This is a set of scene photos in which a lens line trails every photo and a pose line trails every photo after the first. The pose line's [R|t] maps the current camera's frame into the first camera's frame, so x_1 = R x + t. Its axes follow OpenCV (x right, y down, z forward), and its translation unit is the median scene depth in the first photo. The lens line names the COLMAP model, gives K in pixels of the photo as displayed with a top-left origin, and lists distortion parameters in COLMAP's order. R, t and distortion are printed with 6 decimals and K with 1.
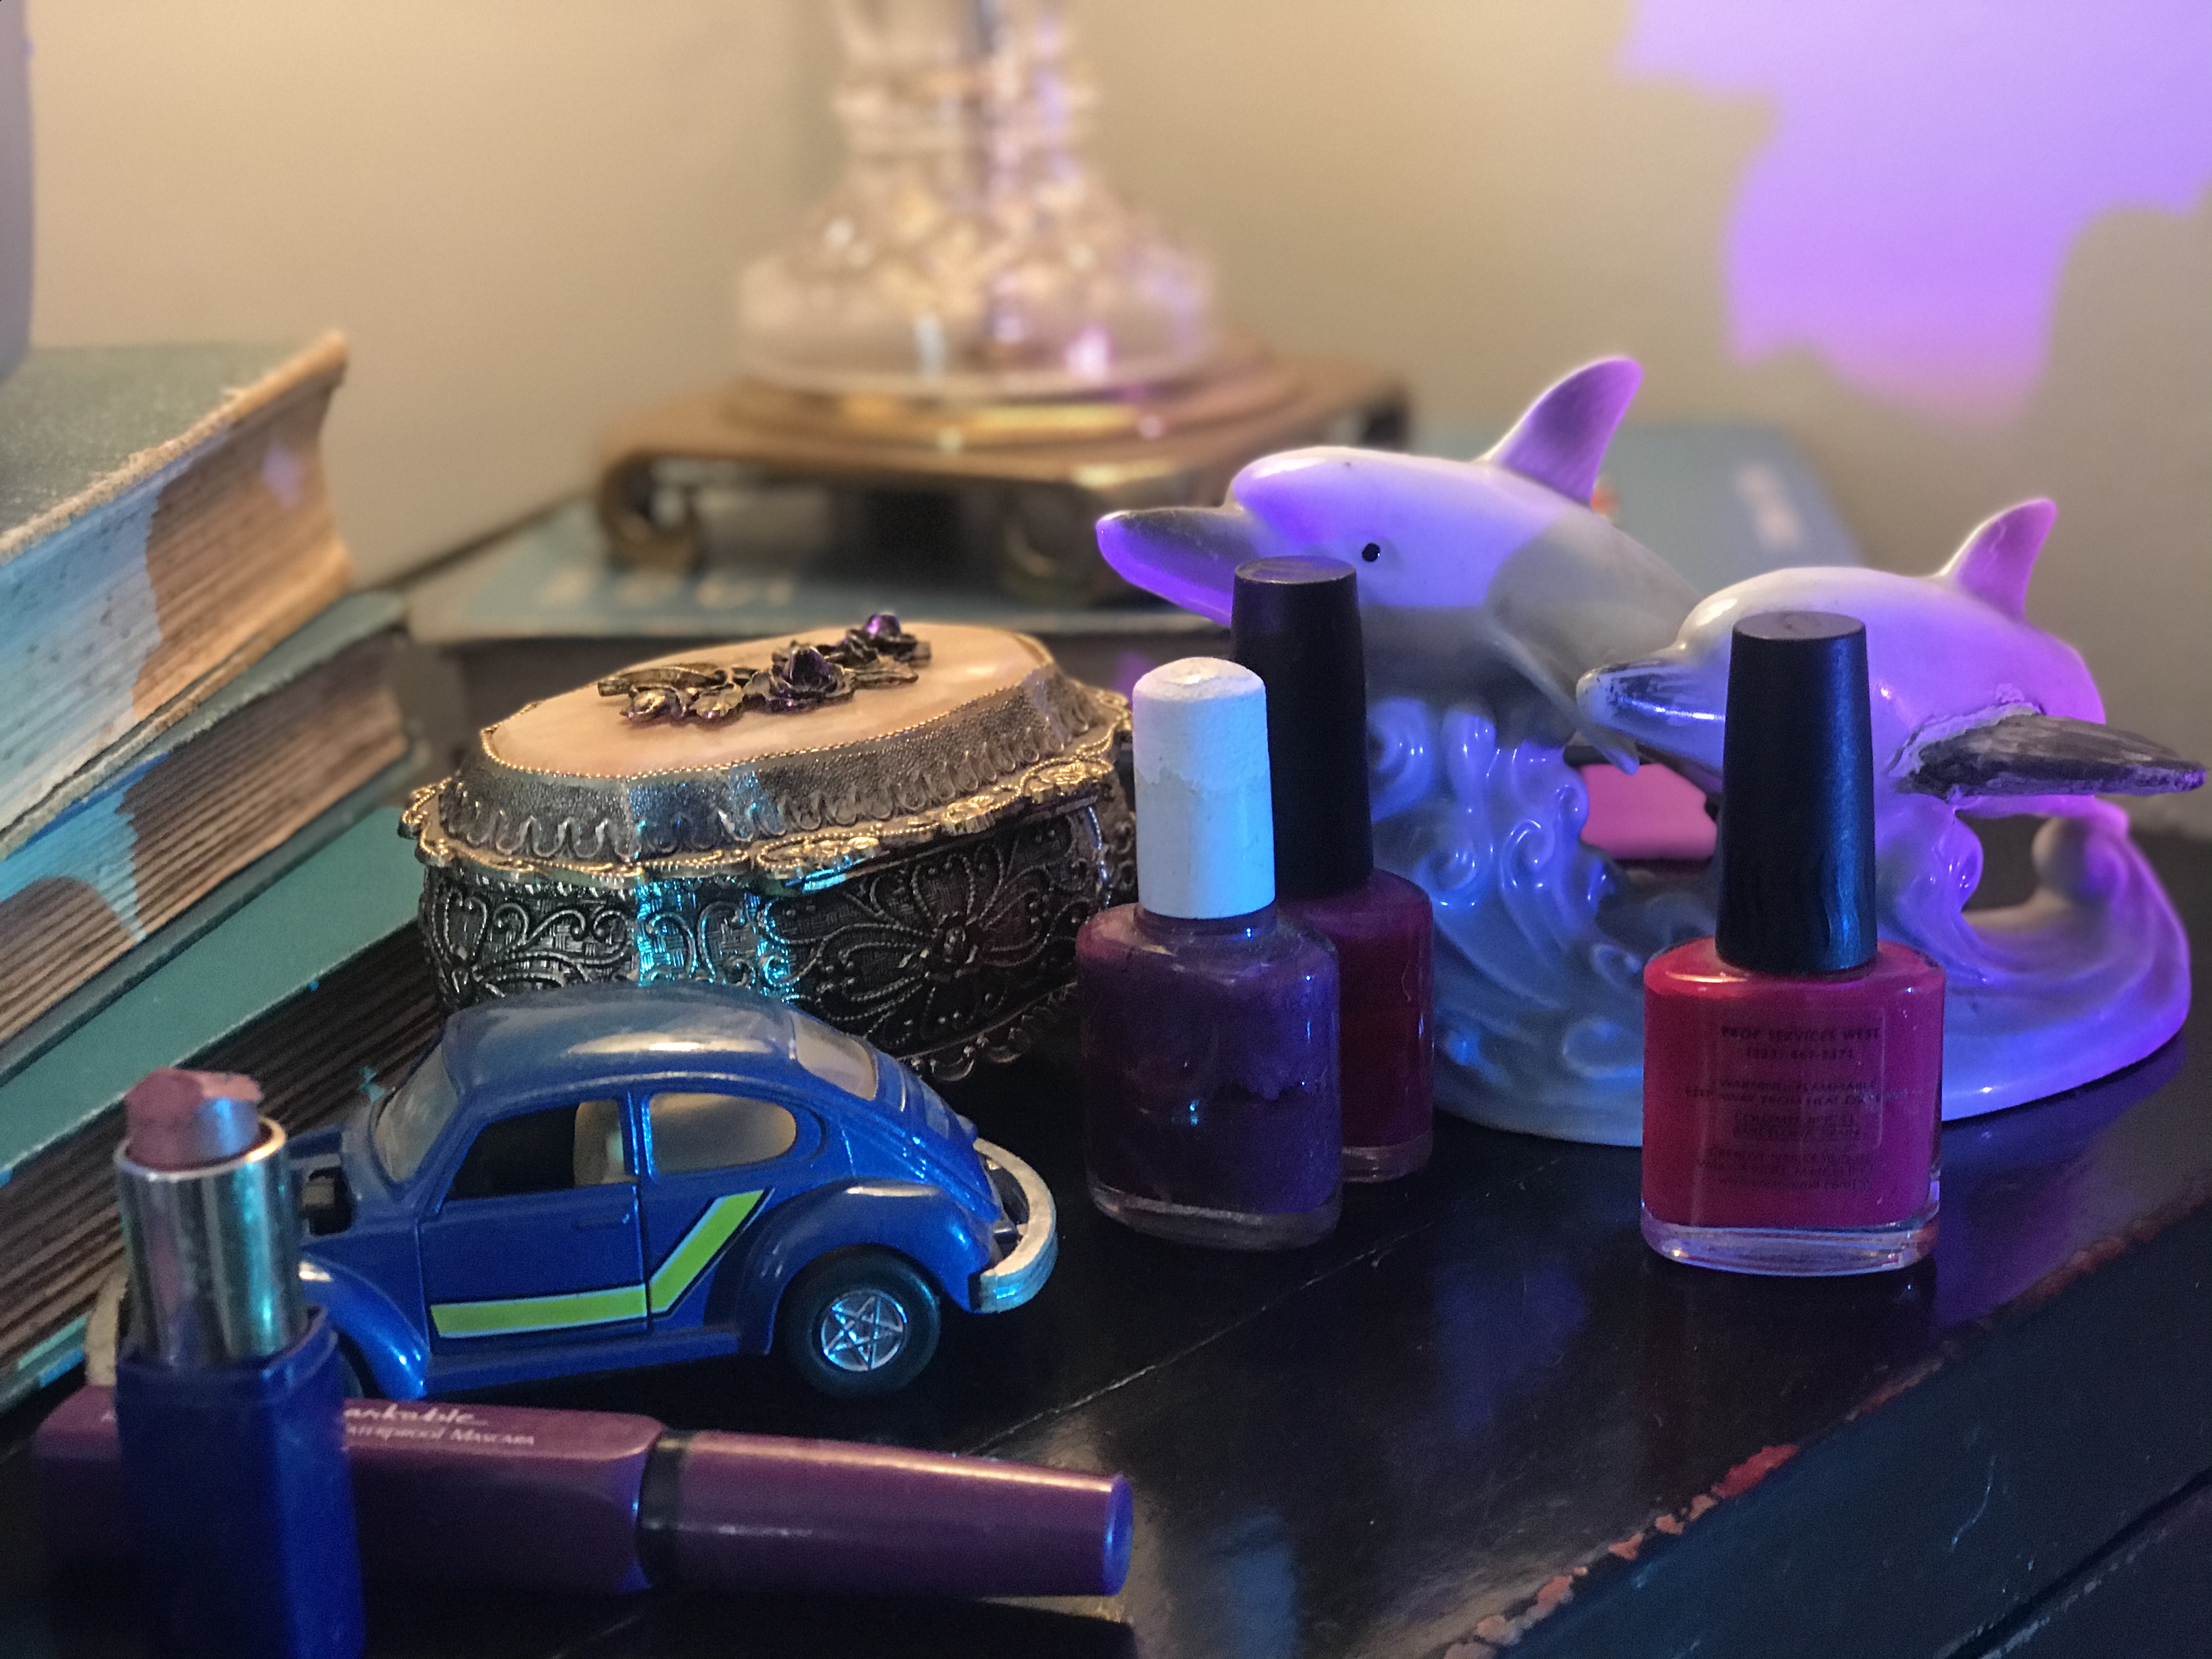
lens RADIAL K [[3649.9, 0, 1106.0], [0, 3649.9, 829.5], [0, 0, 1]] dist [-0.106277, 1.516093]
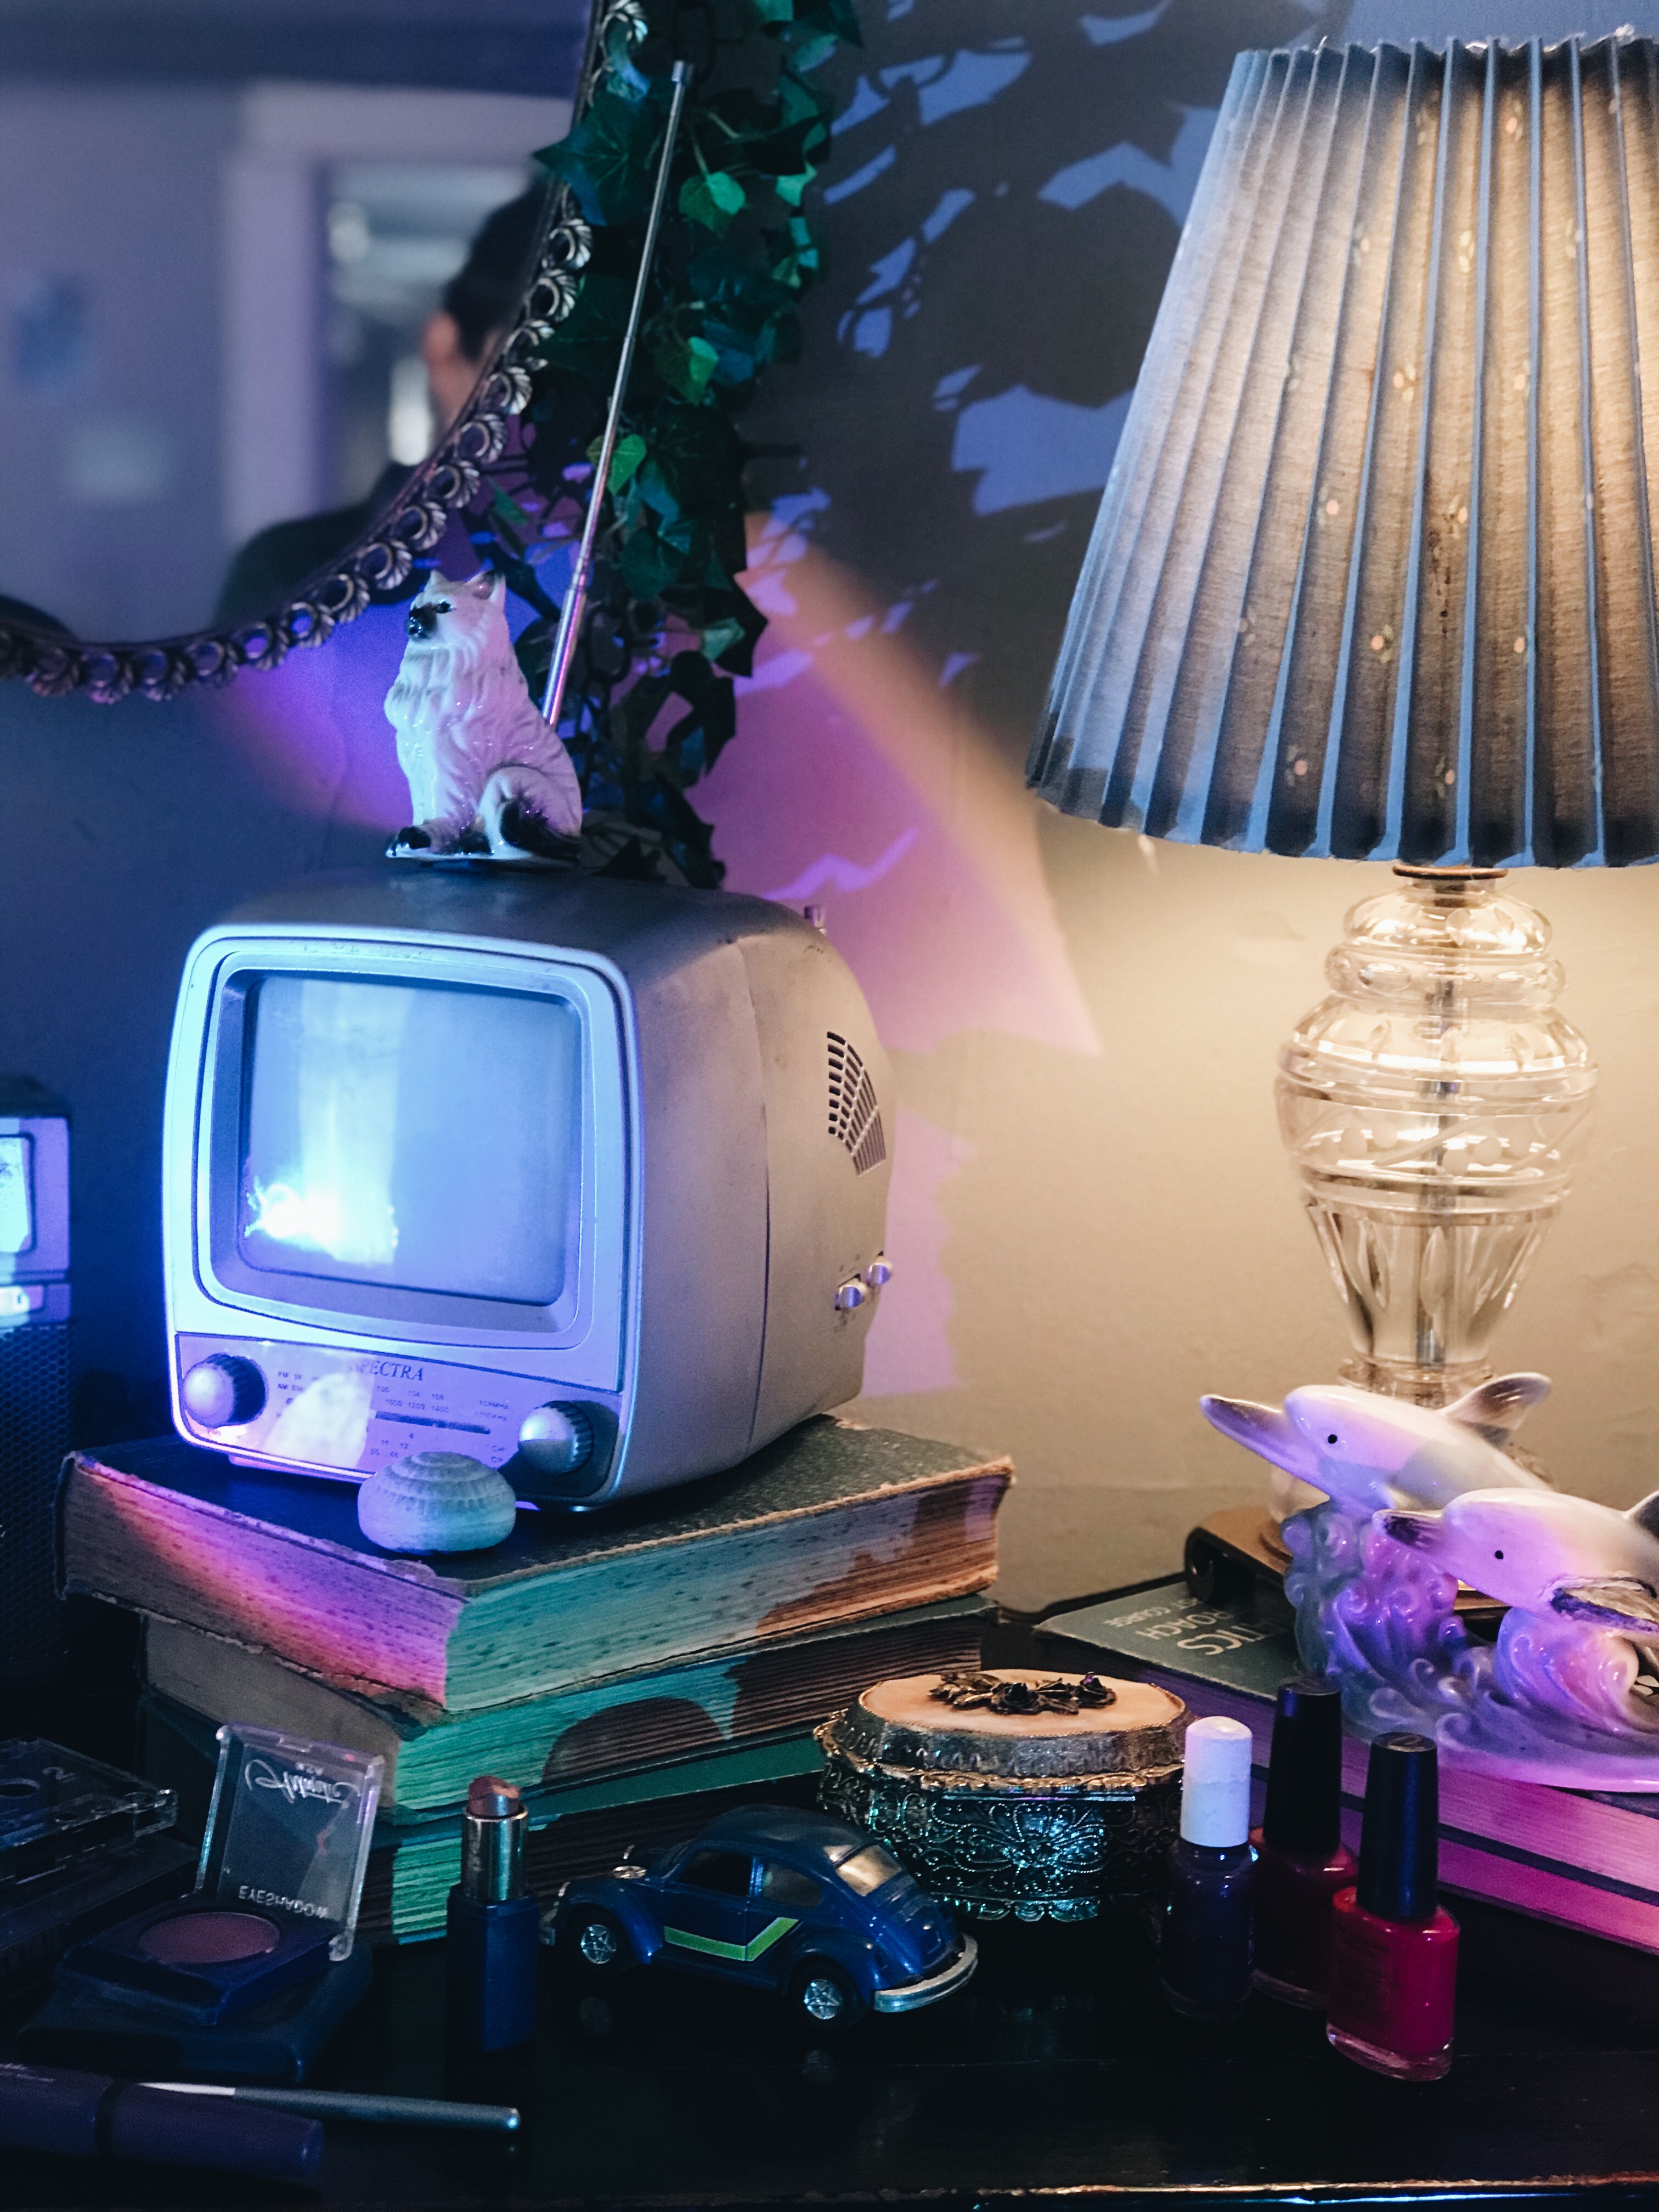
lens RADIAL K [[3649.9, 0, 829.5], [0, 3649.9, 1106.0], [0, 0, 1]] dist [-0.106277, 1.516093]
pose [[0.758282, 0.154243, -0.633418, 1.055904], [-0.241902, 0.968815, -0.053673, -0.224102], [0.605386, 0.193924, 0.771946, -0.657164]]
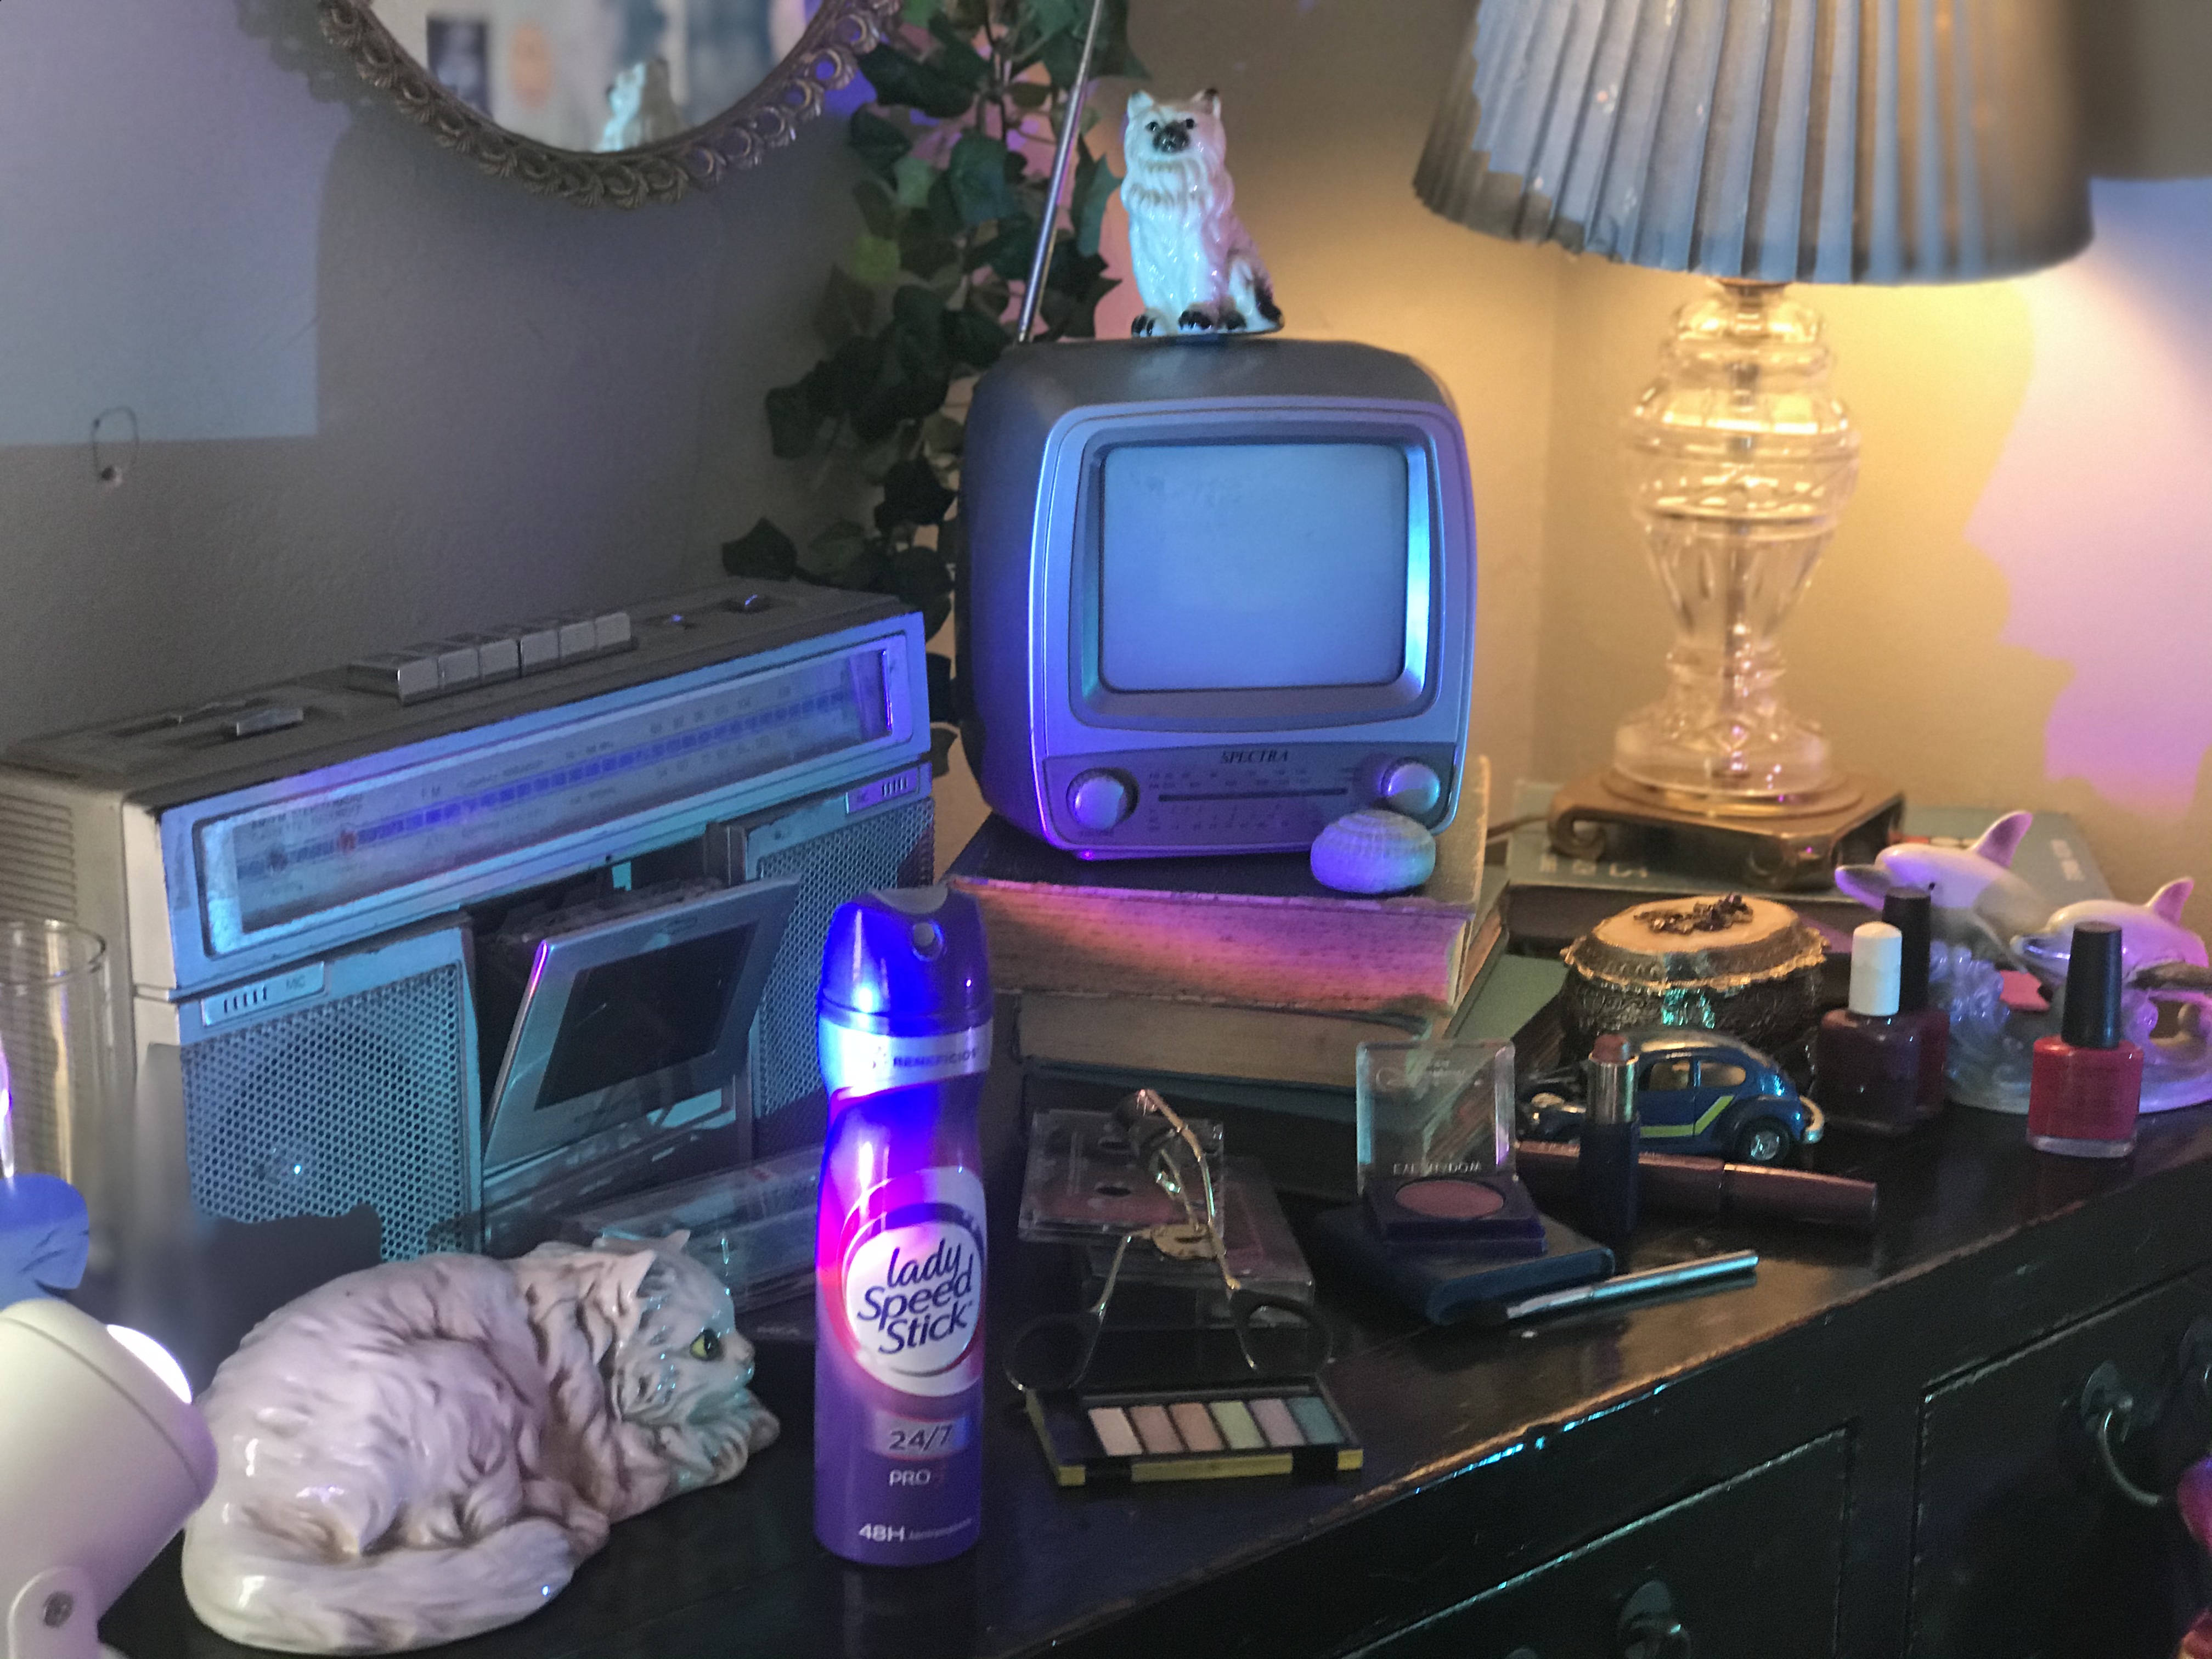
lens RADIAL K [[3649.9, 0, 1106.0], [0, 3649.9, 829.5], [0, 0, 1]] dist [-0.106277, 1.516093]
pose [[0.997219, 0.063196, -0.039507, -0.434827], [-0.064964, 0.996863, -0.045200, 0.044193], [0.036526, 0.047641, 0.998196, -1.723670]]
